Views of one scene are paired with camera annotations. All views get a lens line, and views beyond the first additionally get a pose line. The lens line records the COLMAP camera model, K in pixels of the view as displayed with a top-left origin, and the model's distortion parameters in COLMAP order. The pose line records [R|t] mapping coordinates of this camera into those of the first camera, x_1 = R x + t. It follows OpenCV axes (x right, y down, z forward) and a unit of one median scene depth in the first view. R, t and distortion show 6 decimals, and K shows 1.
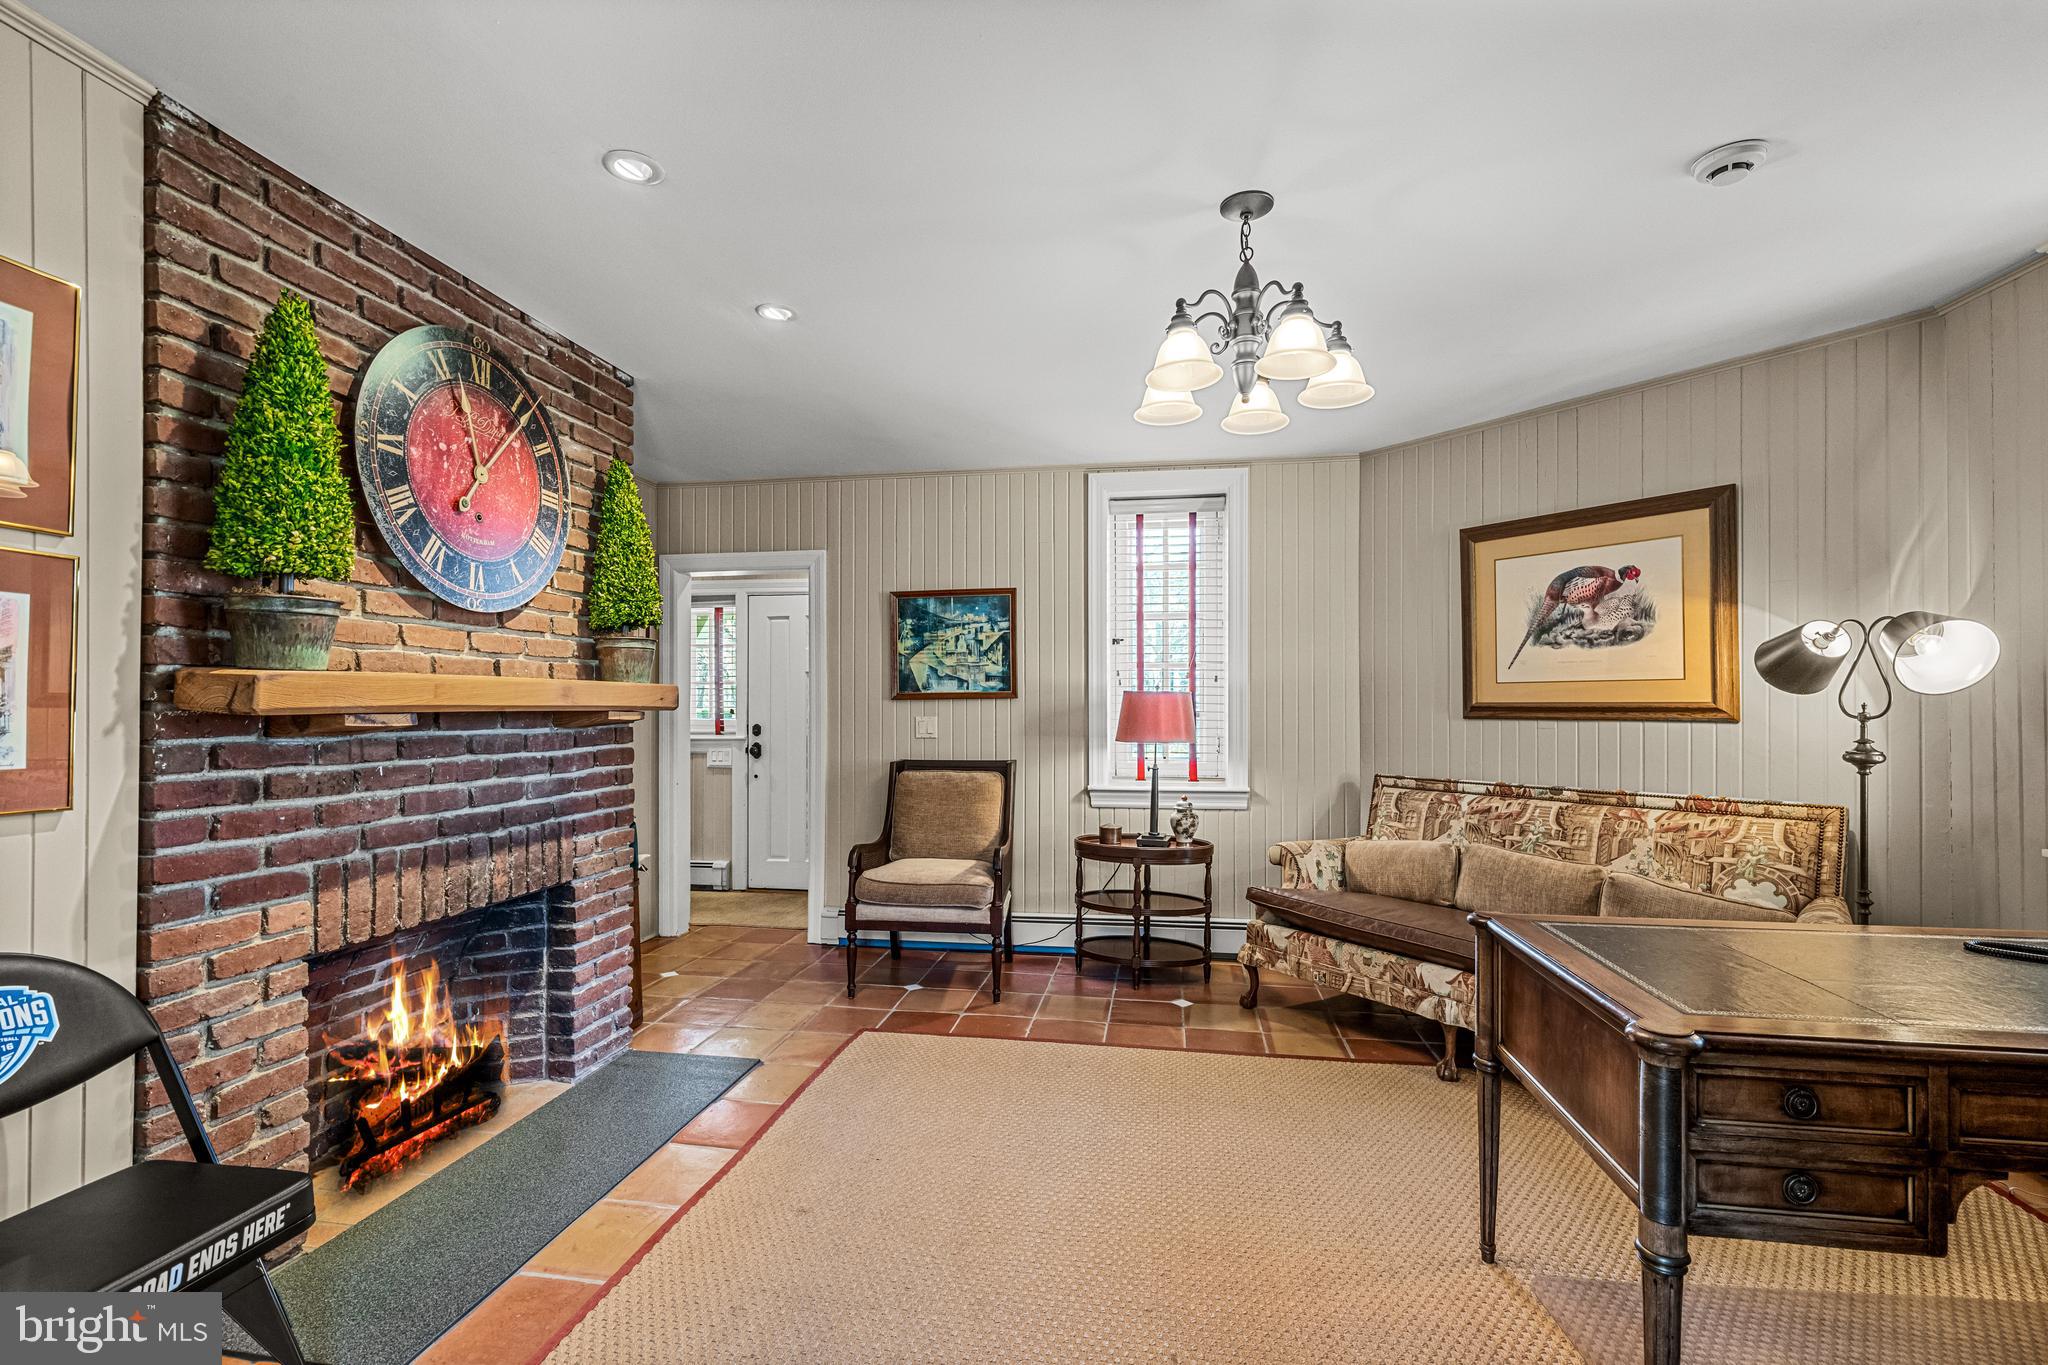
lens RADIAL K [[902.1, 0, 1028.5], [0, 902.1, 694.4], [0, 0, 1]] dist [0.002569, -0.000200]
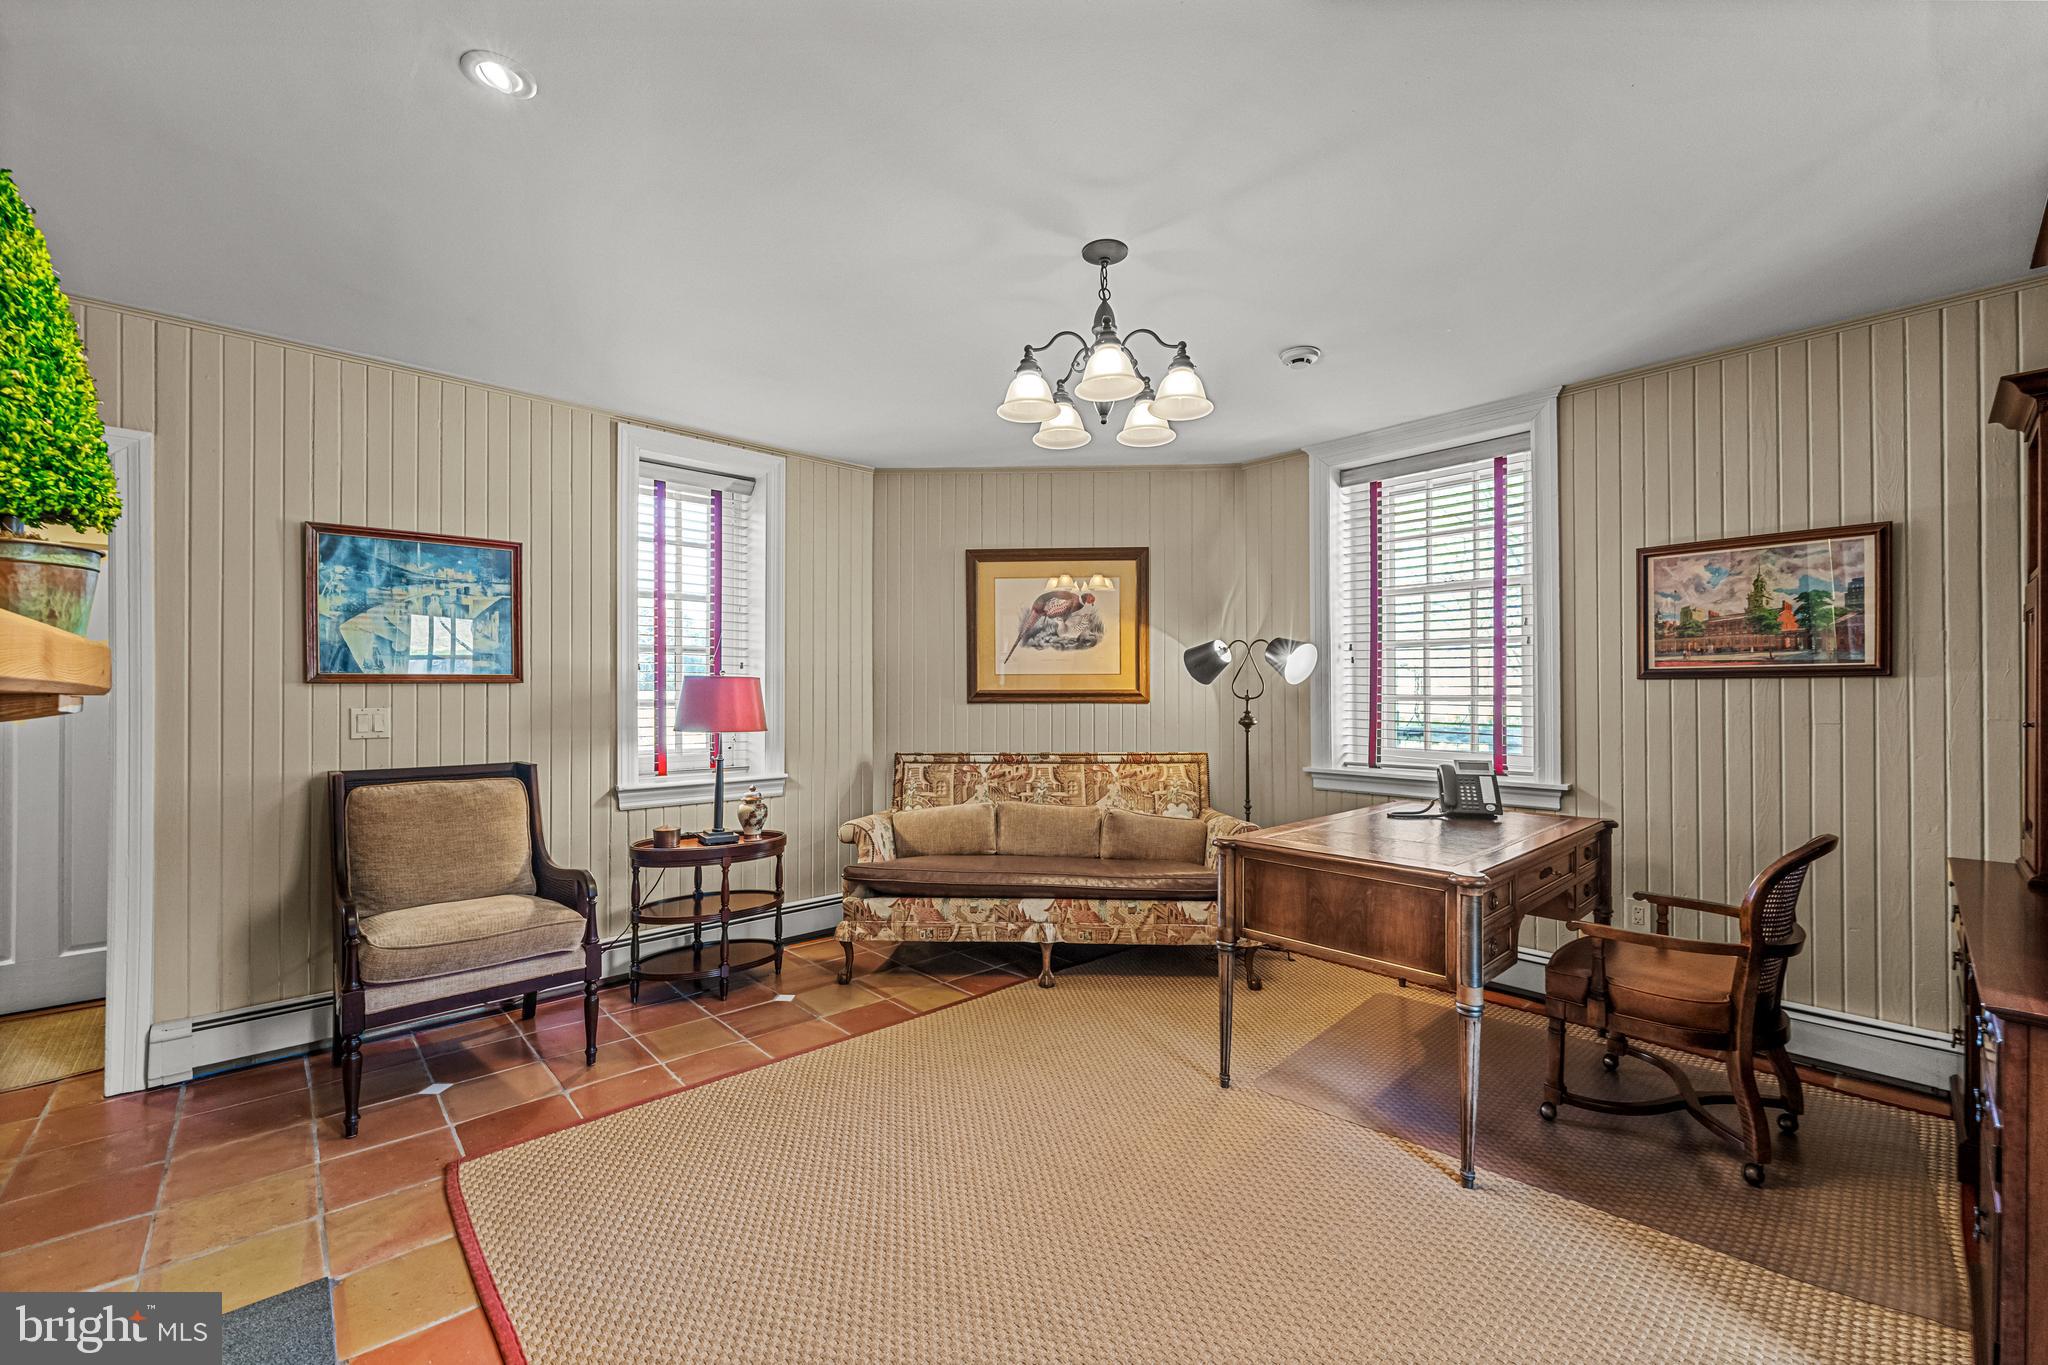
lens RADIAL K [[825.8, 0, 1025.3], [0, 825.8, 688.7], [0, 0, 1]] dist [0.000950, -0.000046]
pose [[0.617663, 0.006050, 0.786420, -0.368072], [-0.006543, 0.999975, -0.002554, 0.009640], [-0.786416, -0.003569, 0.617687, 0.246228]]
